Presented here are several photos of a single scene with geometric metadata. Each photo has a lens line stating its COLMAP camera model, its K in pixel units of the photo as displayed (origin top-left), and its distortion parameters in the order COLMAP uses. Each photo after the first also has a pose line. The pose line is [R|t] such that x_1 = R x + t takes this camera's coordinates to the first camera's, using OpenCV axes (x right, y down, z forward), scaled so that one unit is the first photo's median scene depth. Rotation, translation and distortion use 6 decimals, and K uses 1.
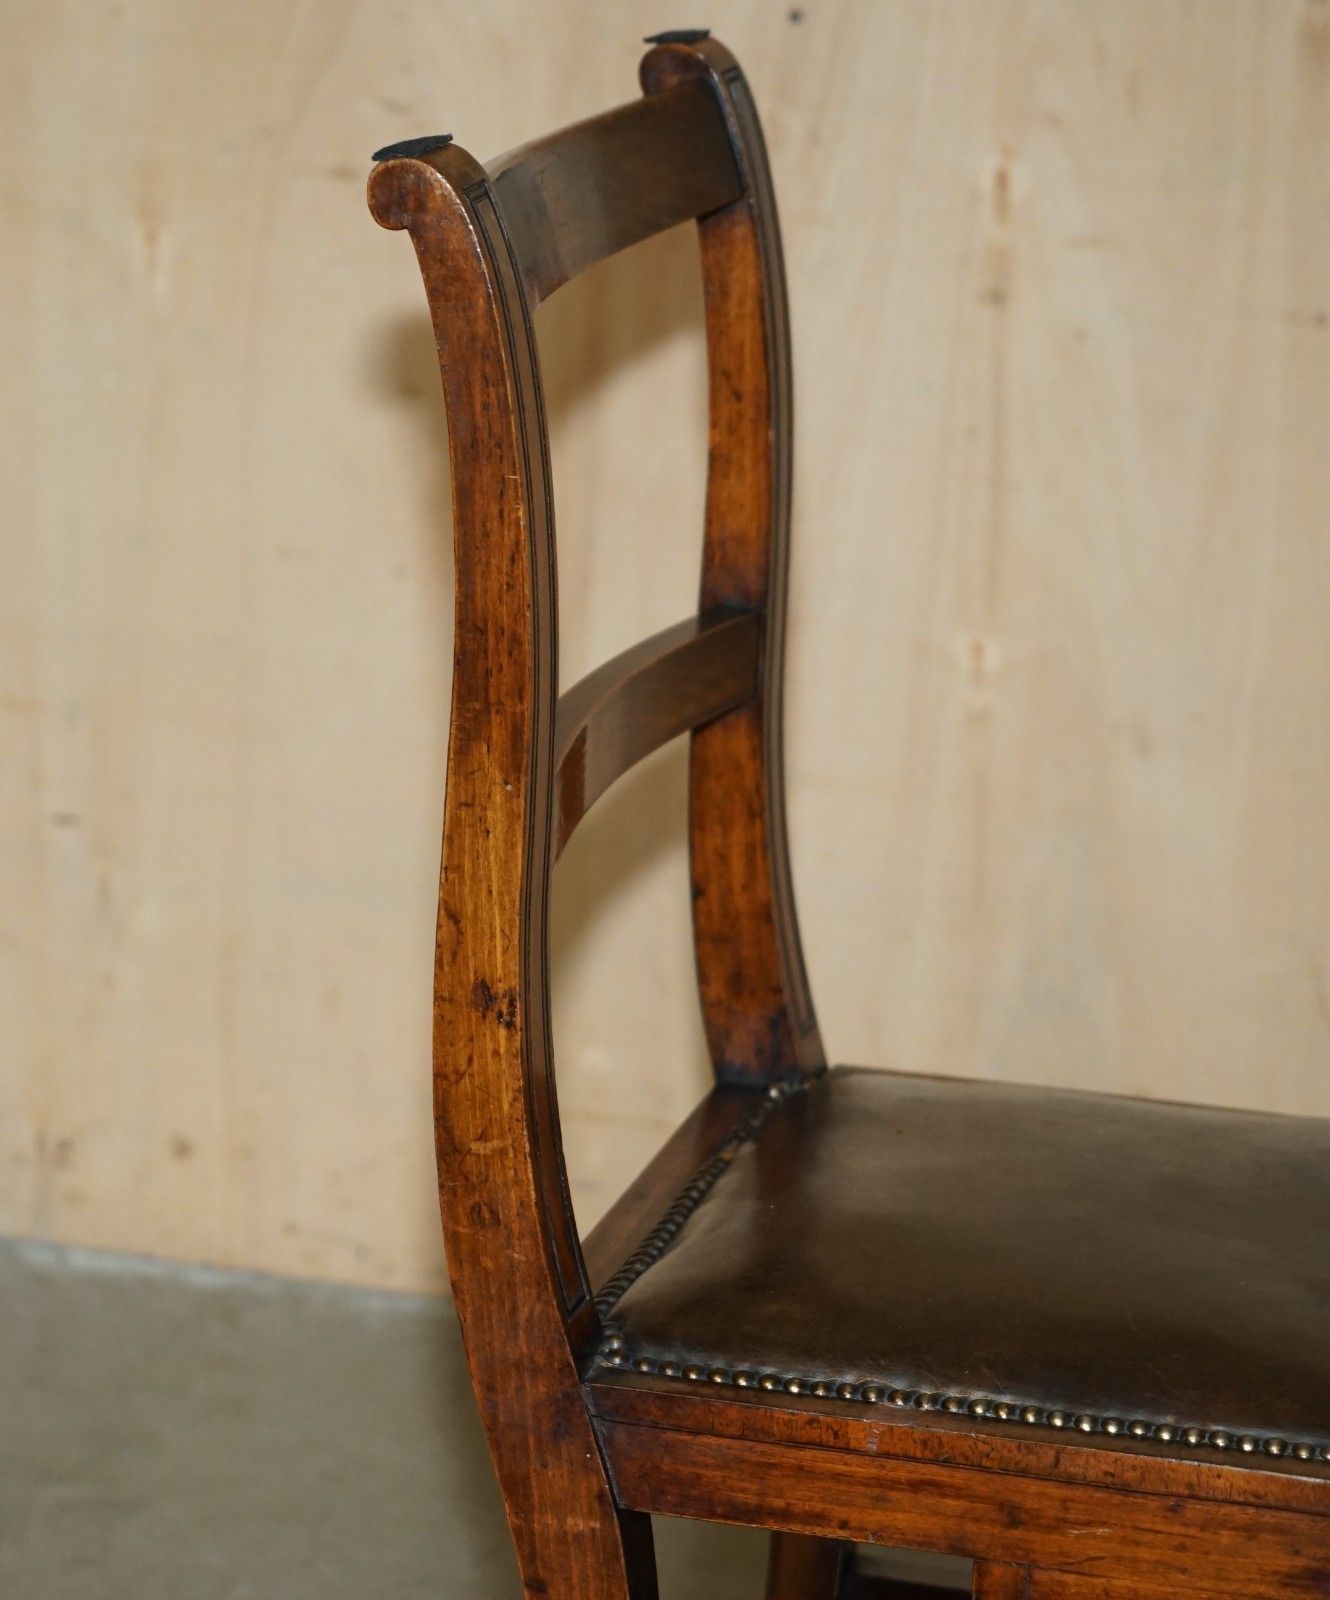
lens RADIAL K [[4597.8, 0, 514.8], [0, 4597.8, 832.0], [0, 0, 1]] dist [-0.016843, 0.000000]
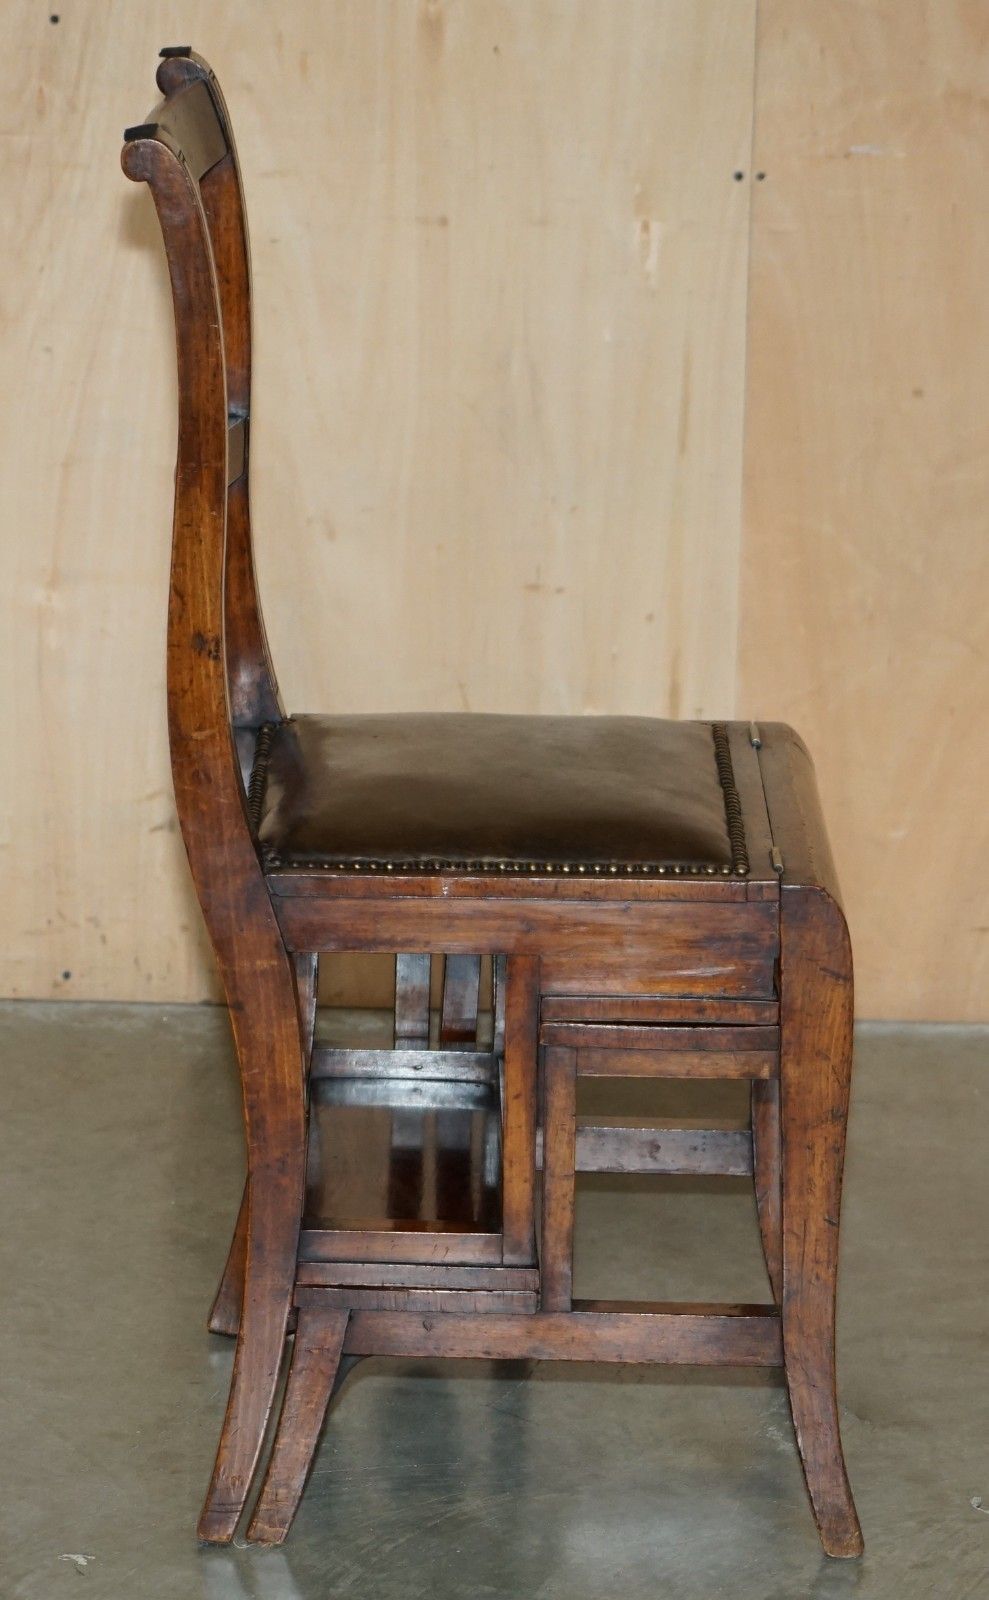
lens RADIAL K [[4869.1, 0, 560.9], [0, 4869.1, 761.8], [0, 0, 1]] dist [-0.001410, 0.000000]
pose [[0.949303, -0.075671, 0.305121, -0.418336], [0.077642, 0.996965, 0.005688, 0.078397], [-0.304625, 0.018290, 0.952297, -0.703830]]
